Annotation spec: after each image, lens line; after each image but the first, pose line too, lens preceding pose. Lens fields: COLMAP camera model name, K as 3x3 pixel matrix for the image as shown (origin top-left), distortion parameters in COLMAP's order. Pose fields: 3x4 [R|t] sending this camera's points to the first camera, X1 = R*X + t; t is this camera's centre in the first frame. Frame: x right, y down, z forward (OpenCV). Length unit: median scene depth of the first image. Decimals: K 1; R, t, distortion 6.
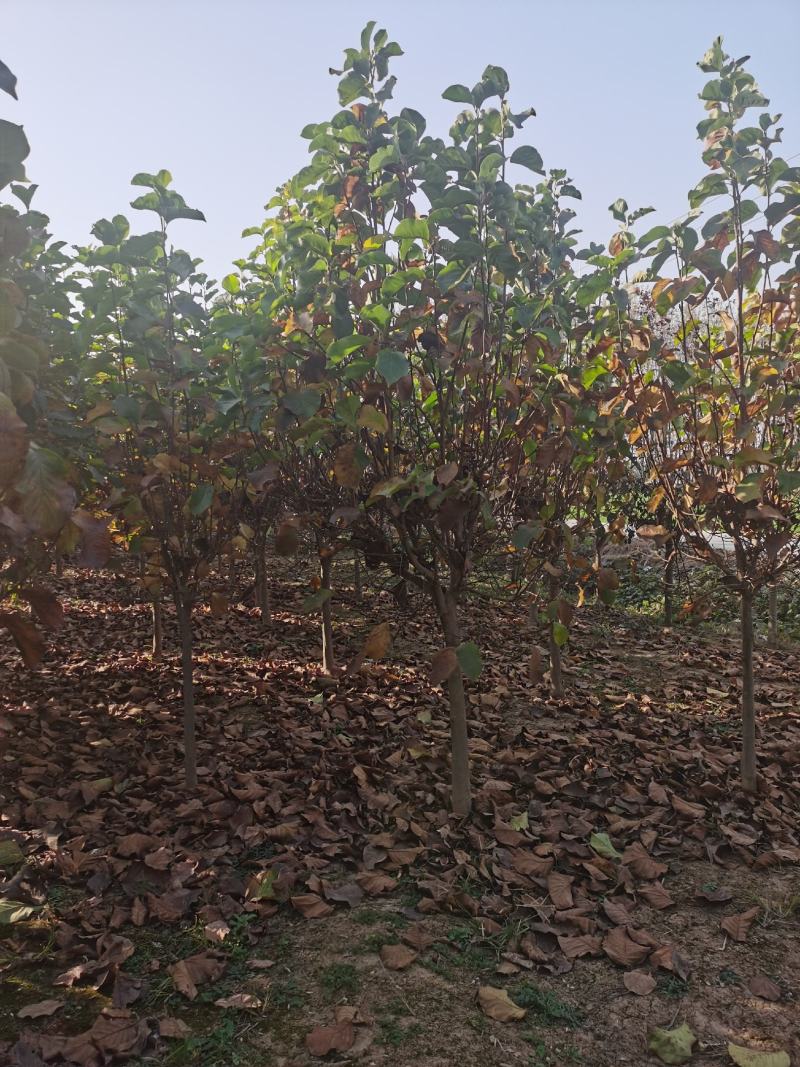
lens RADIAL K [[760.9, 0, 401.6], [0, 760.9, 539.3], [0, 0, 1]] dist [0.009339, -0.006255]
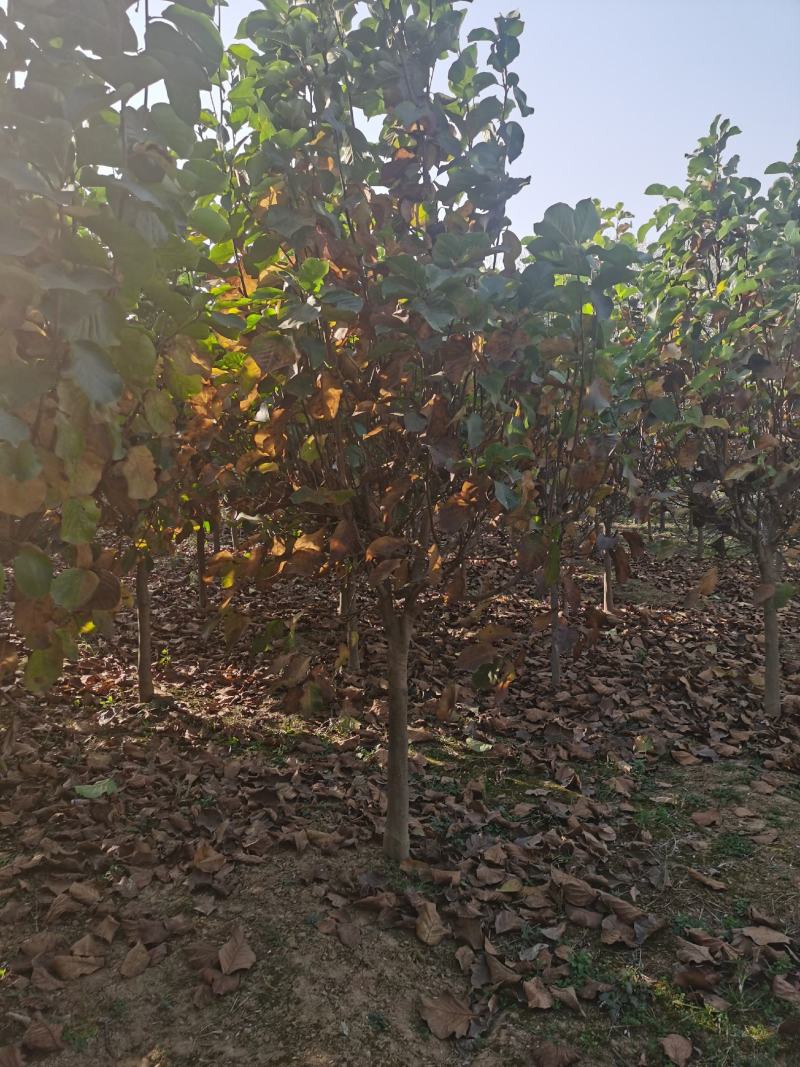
lens RADIAL K [[760.9, 0, 398.4], [0, 760.9, 526.7], [0, 0, 1]] dist [0.009339, -0.006255]
pose [[0.975011, 0.016108, -0.221571, -0.285747], [-0.007627, 0.999207, 0.039079, -0.013678], [0.222025, -0.036413, 0.974361, -0.451815]]
